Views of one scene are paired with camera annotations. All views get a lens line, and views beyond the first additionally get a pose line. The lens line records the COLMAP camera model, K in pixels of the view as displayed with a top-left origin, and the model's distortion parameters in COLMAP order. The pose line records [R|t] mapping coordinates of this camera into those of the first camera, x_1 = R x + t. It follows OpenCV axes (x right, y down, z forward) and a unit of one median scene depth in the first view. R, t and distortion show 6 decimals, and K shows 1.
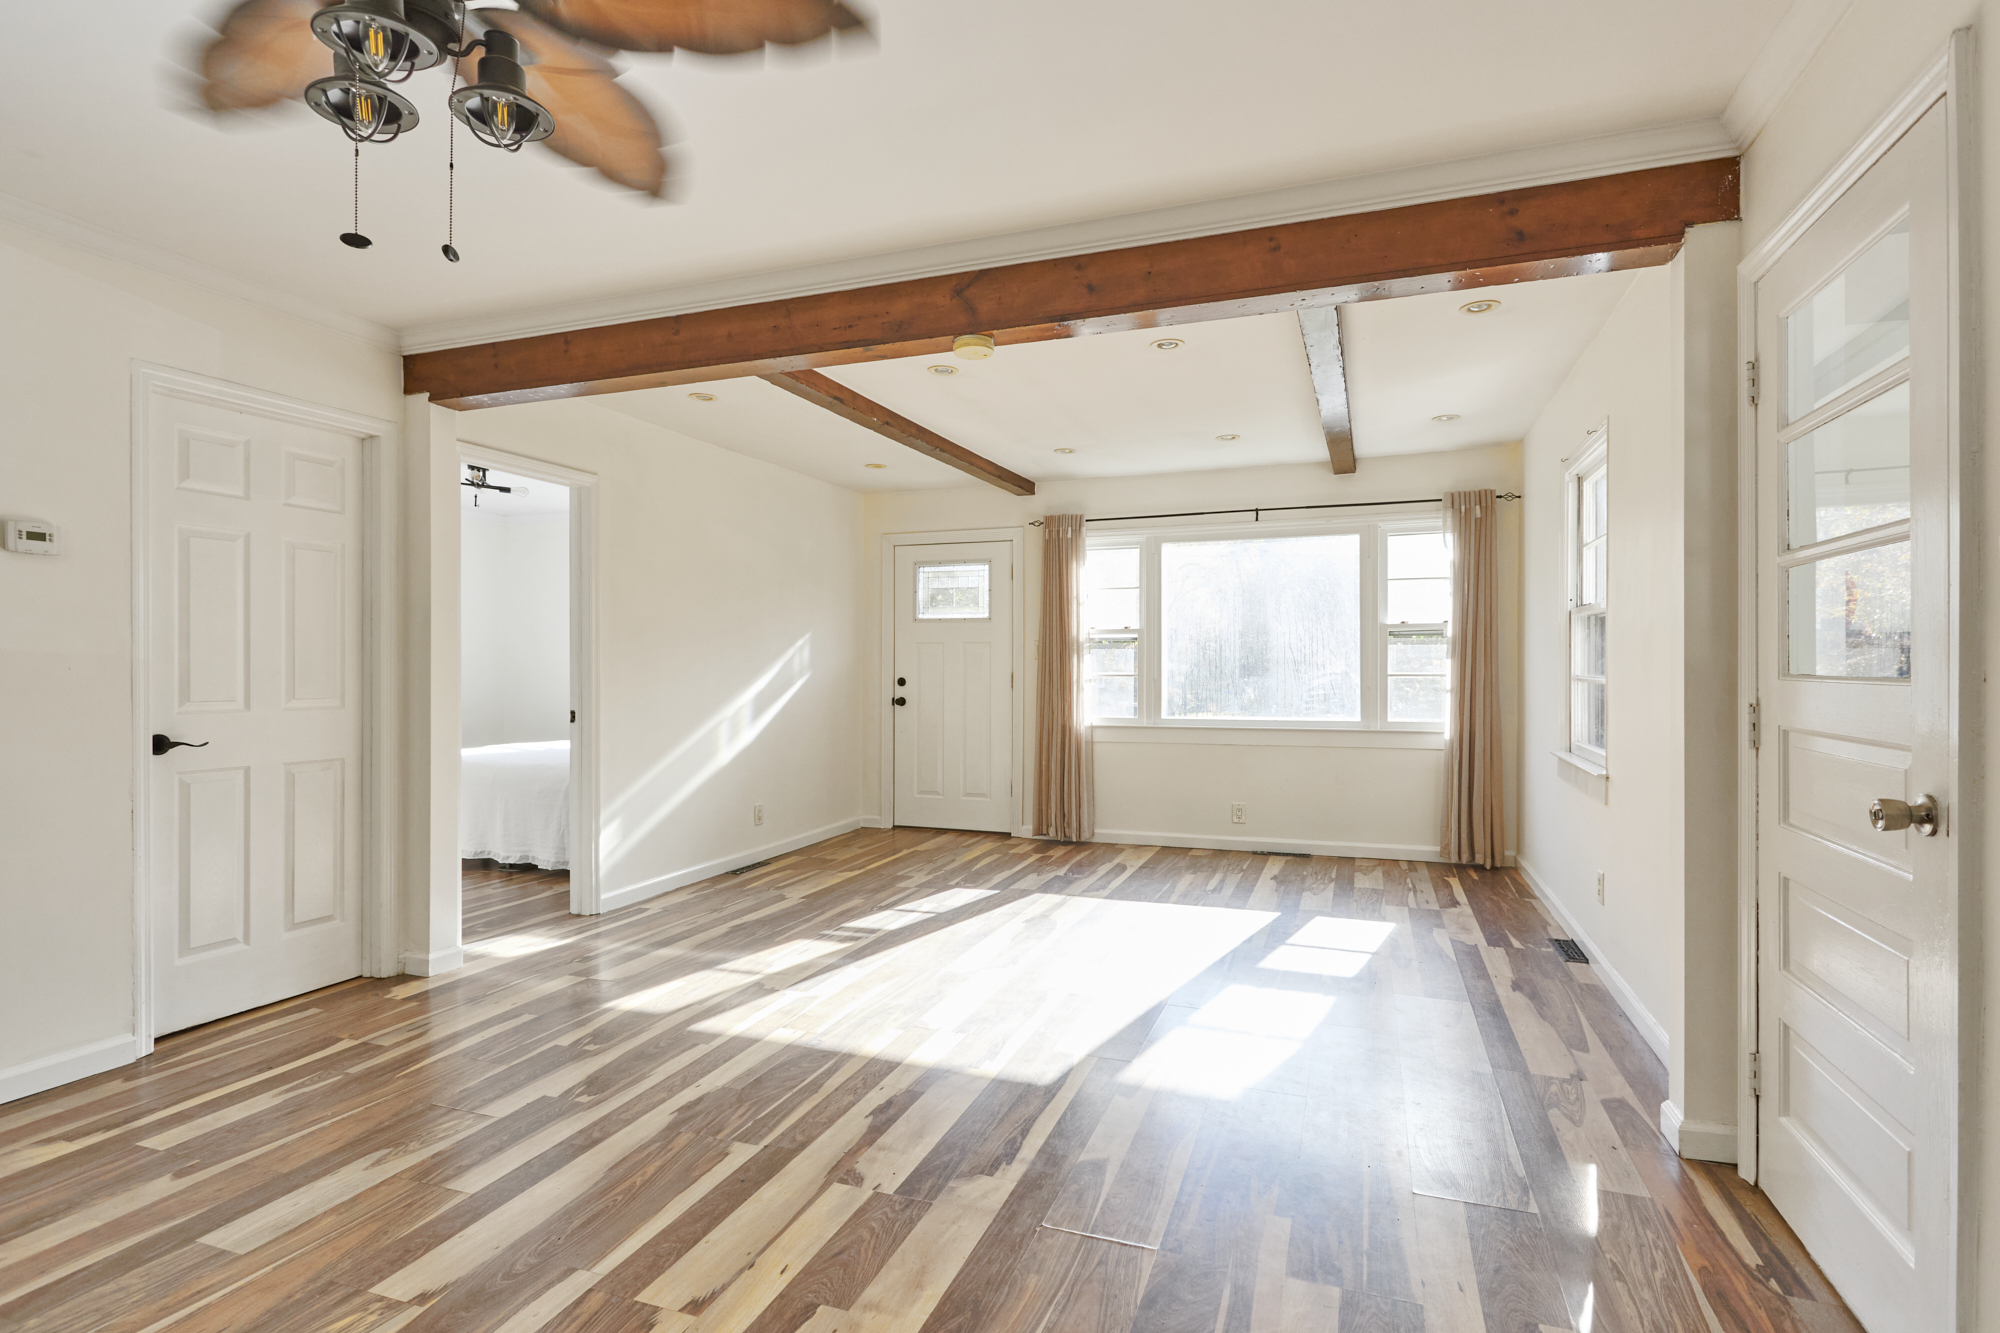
lens RADIAL K [[980.0, 0, 999.8], [0, 980.0, 665.2], [0, 0, 1]] dist [0.001277, 0.000190]
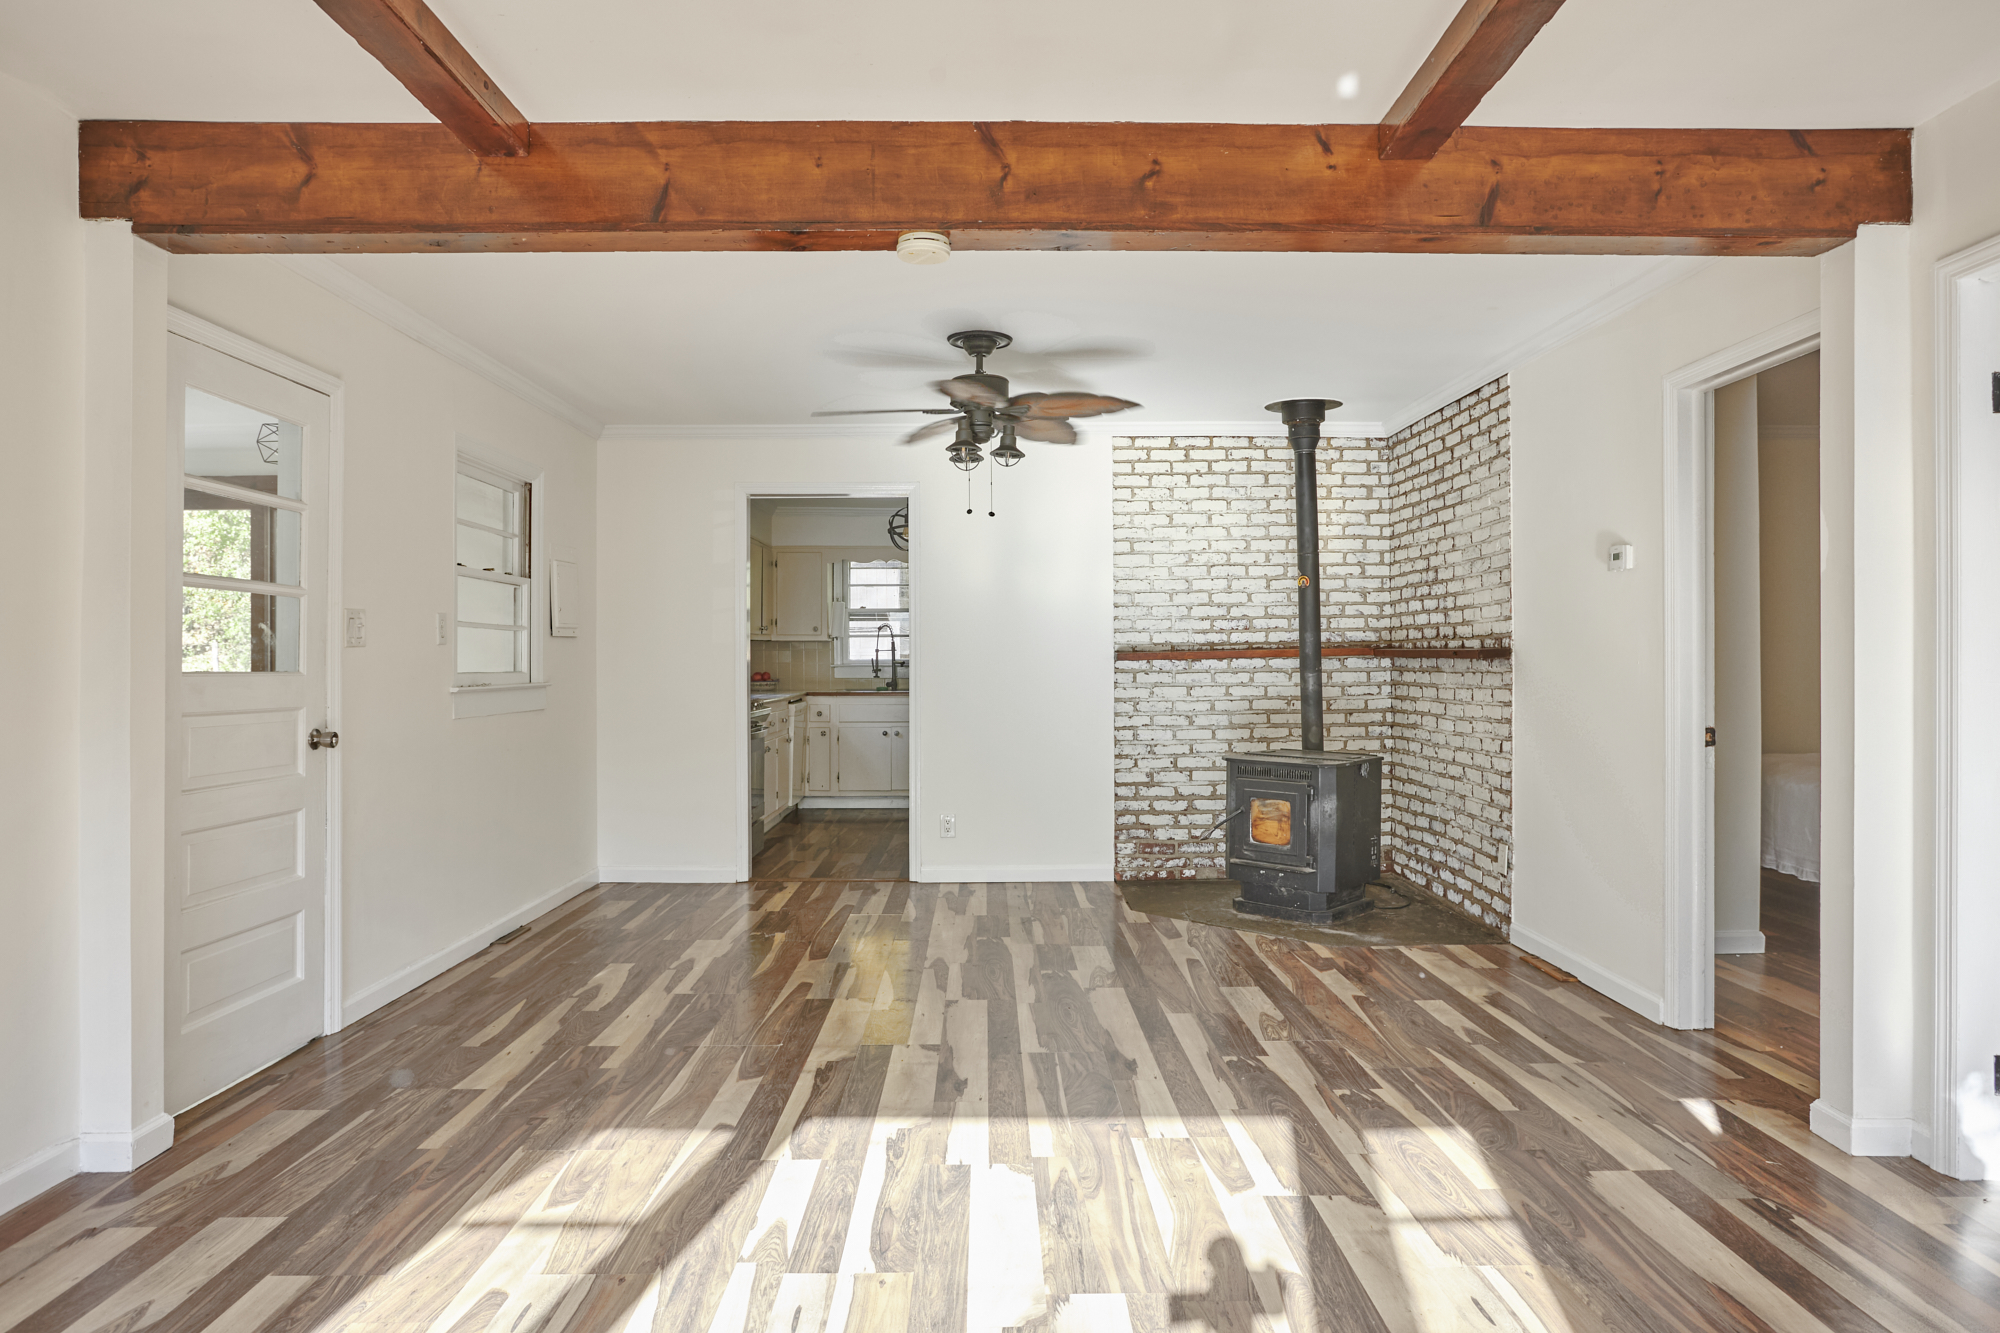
lens RADIAL K [[1203.7, 0, 1000.9], [0, 1203.7, 665.7], [0, 0, 1]] dist [-0.000906, 0.000039]
pose [[-0.933441, 0.006495, -0.358672, 0.280603], [0.007217, 0.999974, -0.000675, 0.006149], [0.358658, -0.003218, -0.933463, 2.094629]]
